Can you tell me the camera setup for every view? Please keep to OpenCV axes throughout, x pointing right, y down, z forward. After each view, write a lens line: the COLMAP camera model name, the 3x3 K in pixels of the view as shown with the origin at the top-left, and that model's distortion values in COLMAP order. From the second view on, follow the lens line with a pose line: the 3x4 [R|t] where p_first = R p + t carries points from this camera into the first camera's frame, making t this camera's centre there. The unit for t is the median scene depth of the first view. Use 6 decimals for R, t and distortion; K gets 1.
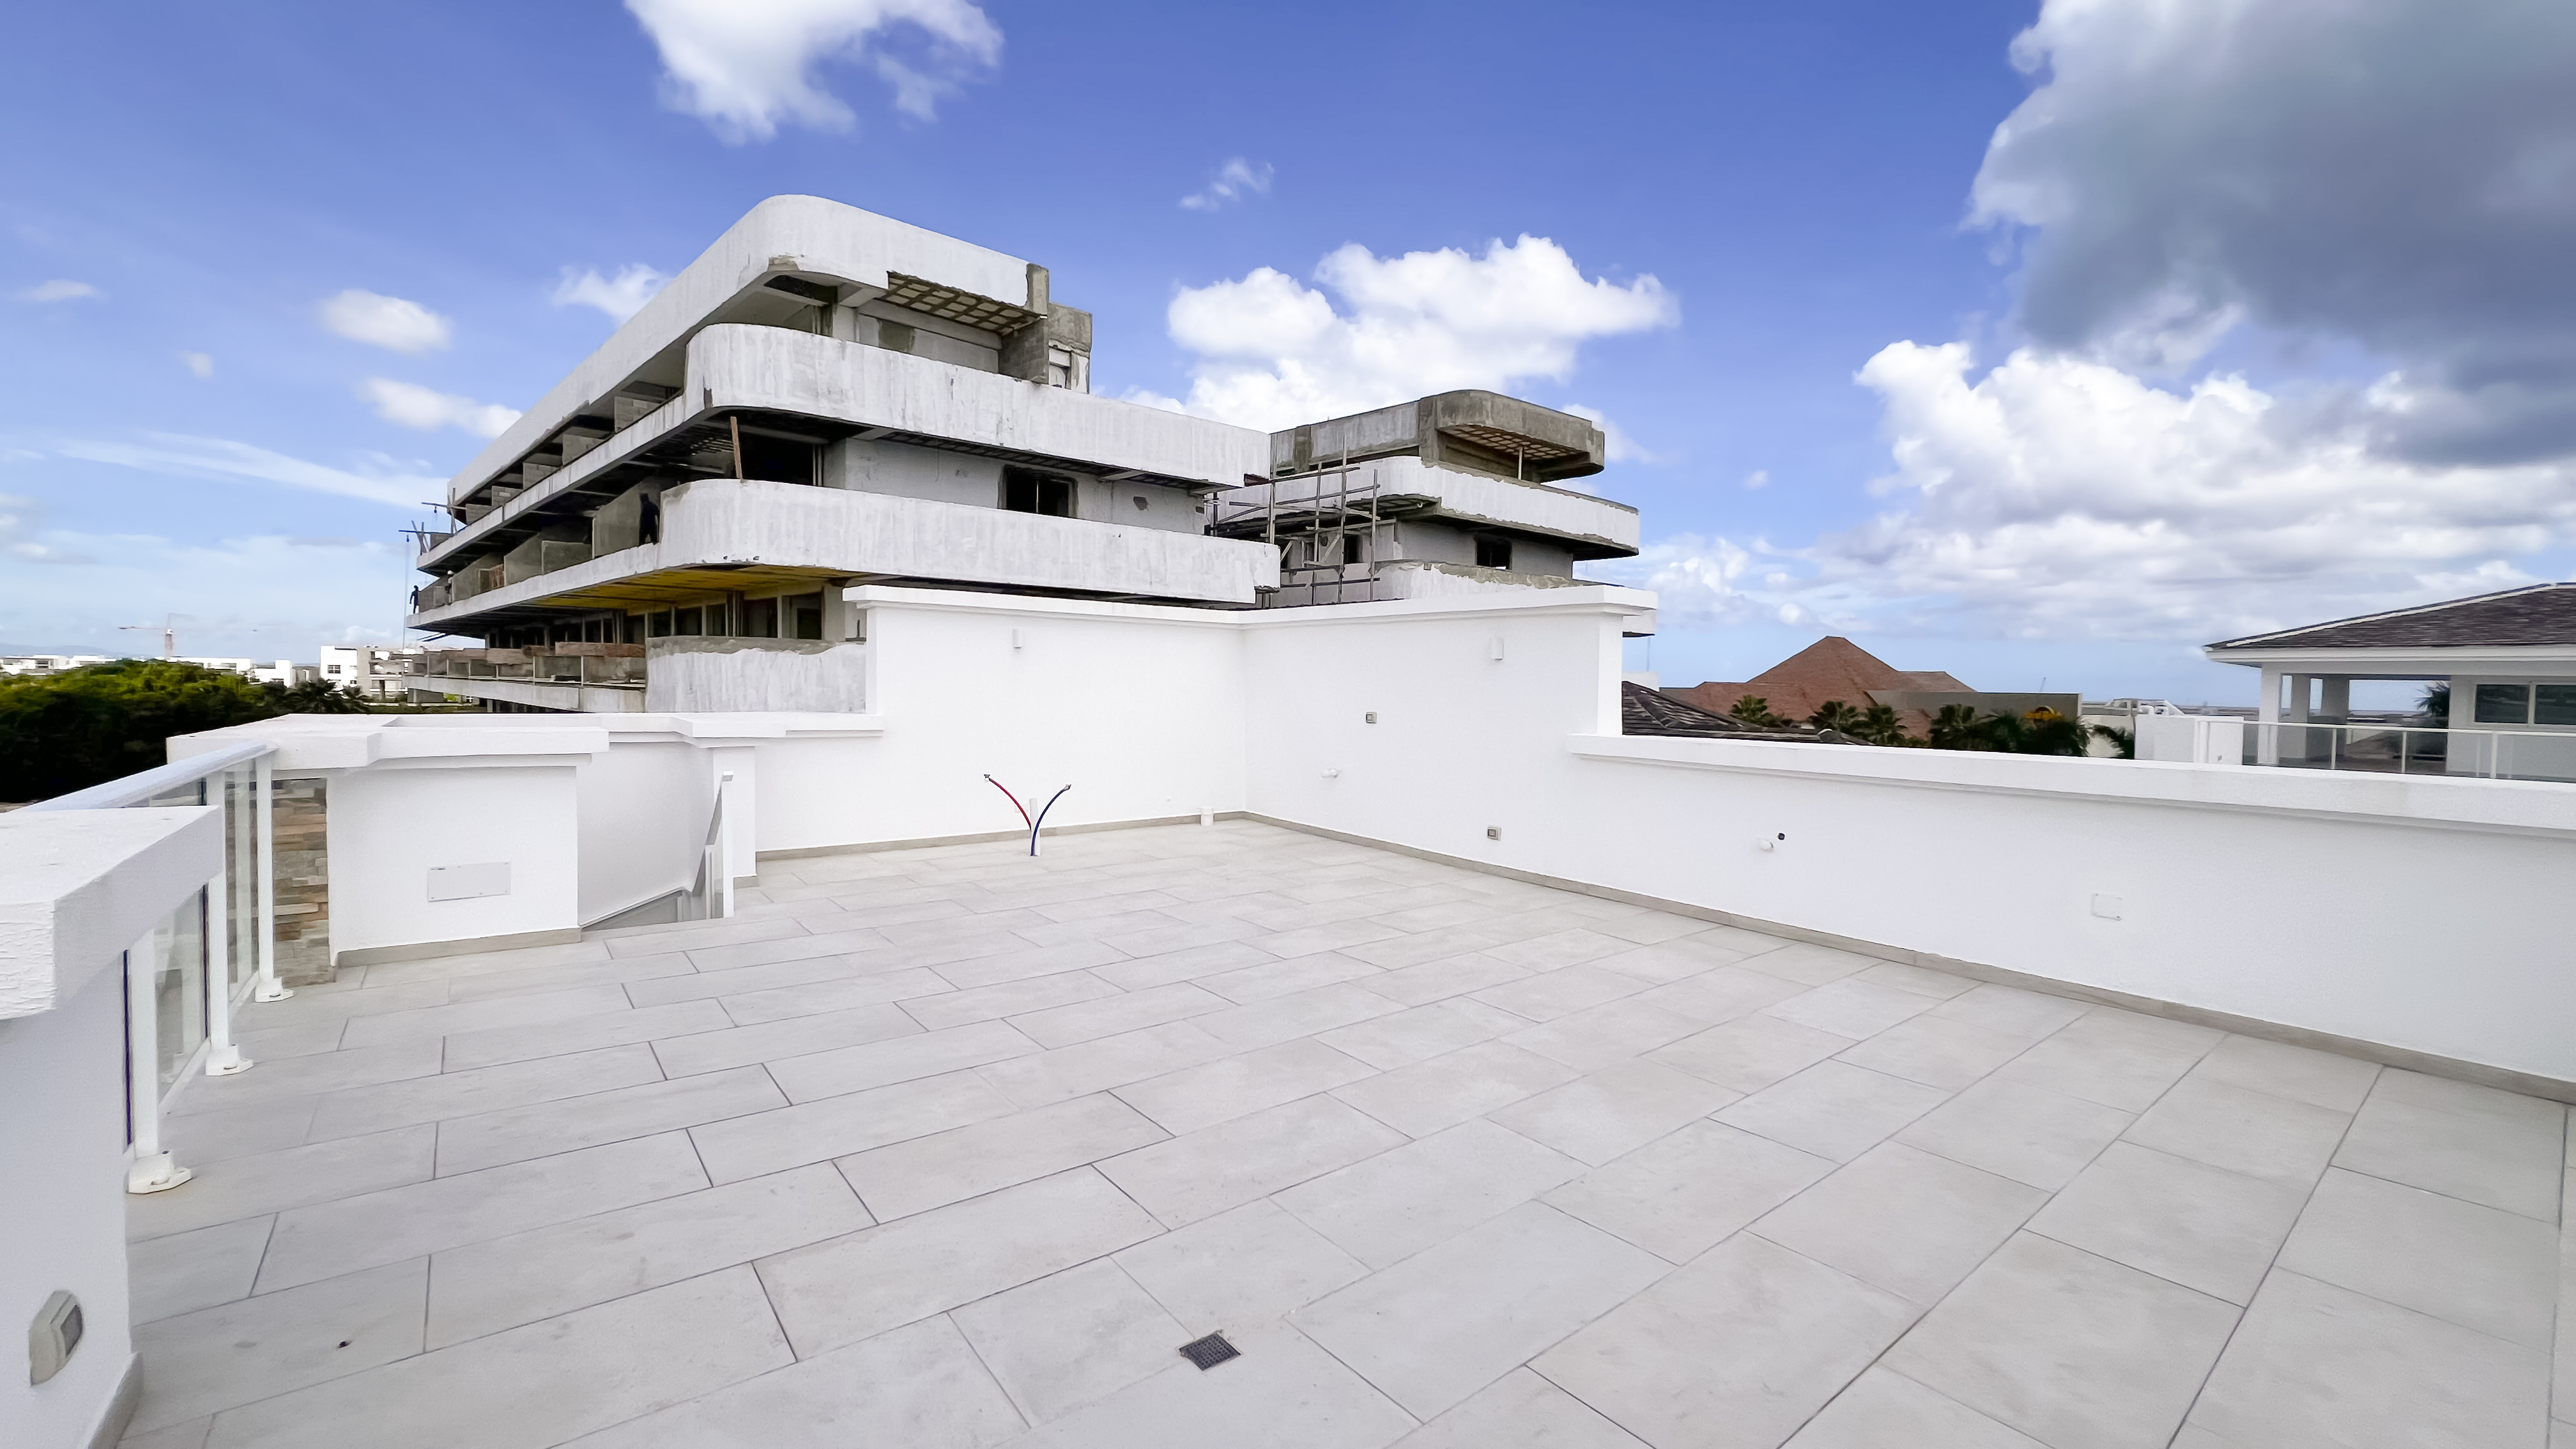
lens RADIAL K [[1030.4, 0, 1287.3], [0, 1030.4, 721.6], [0, 0, 1]] dist [-0.000118, -0.000113]
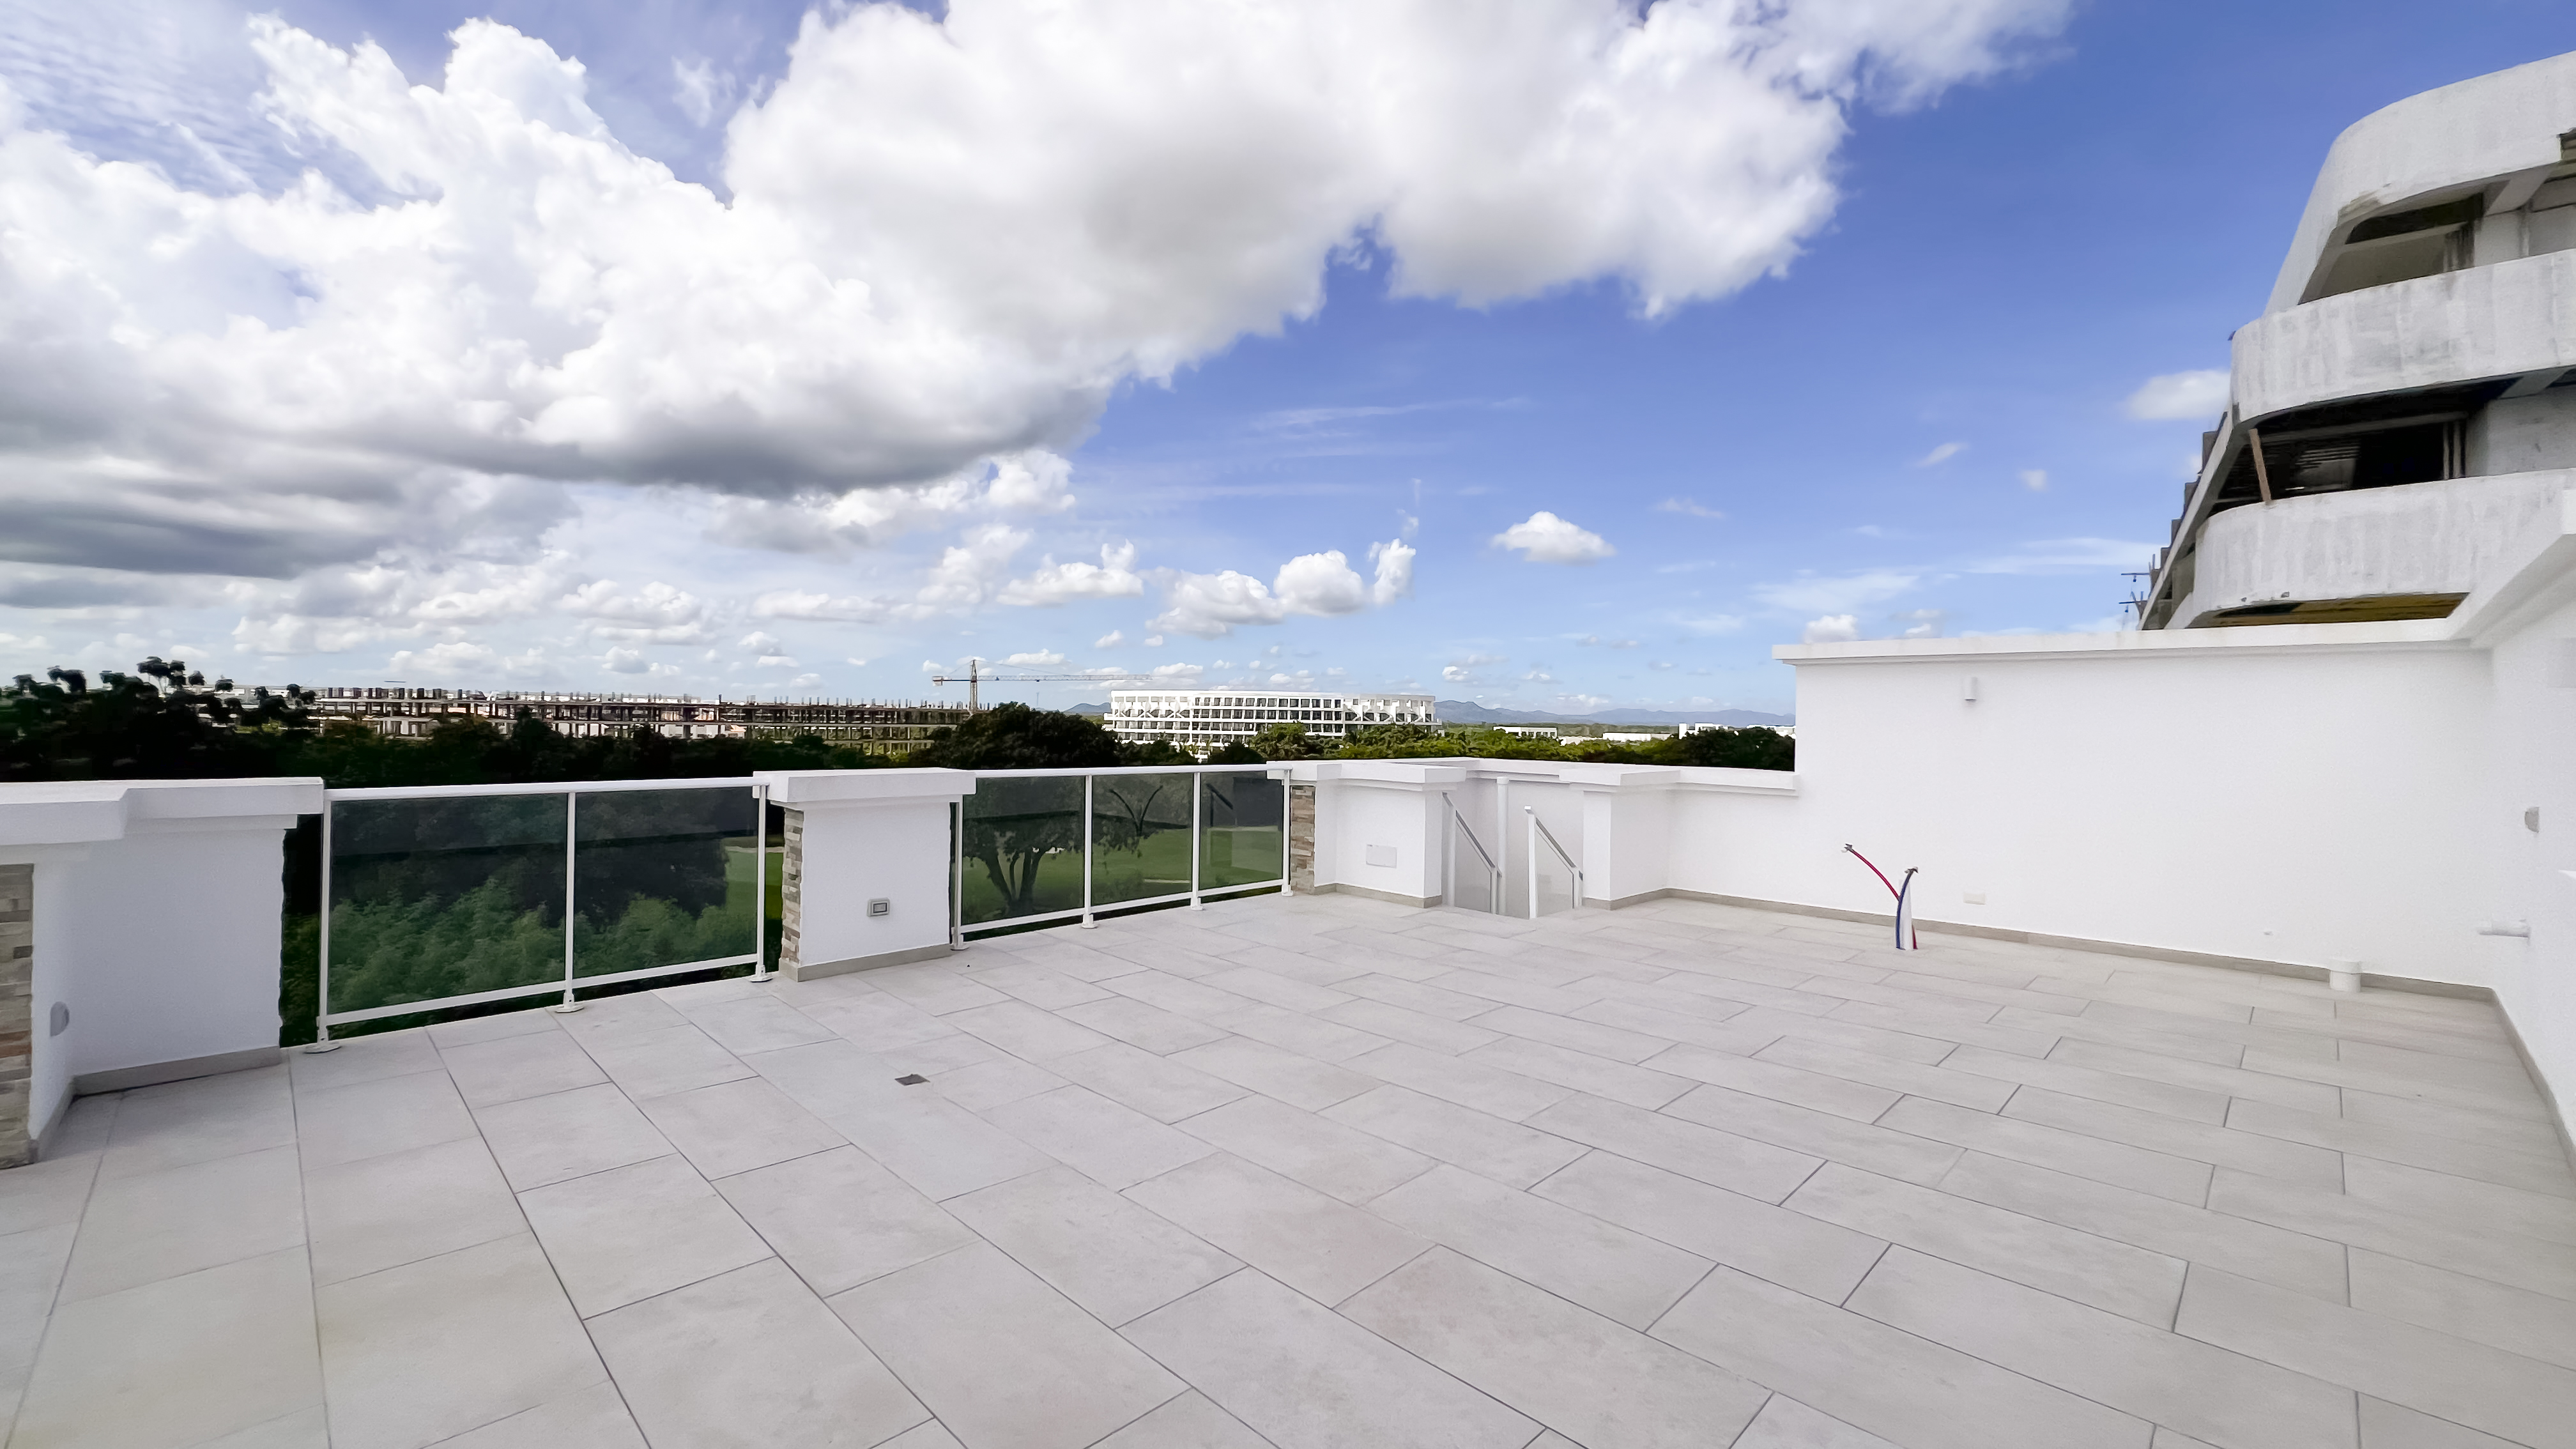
lens RADIAL K [[1043.1, 0, 1288.0], [0, 1043.1, 724.5], [0, 0, 1]] dist [-0.001702, -0.000304]
pose [[0.118792, -0.013459, -0.992828, 0.848147], [-0.050871, 0.998512, -0.019623, -0.015706], [0.991615, 0.052837, 0.117931, 0.632818]]
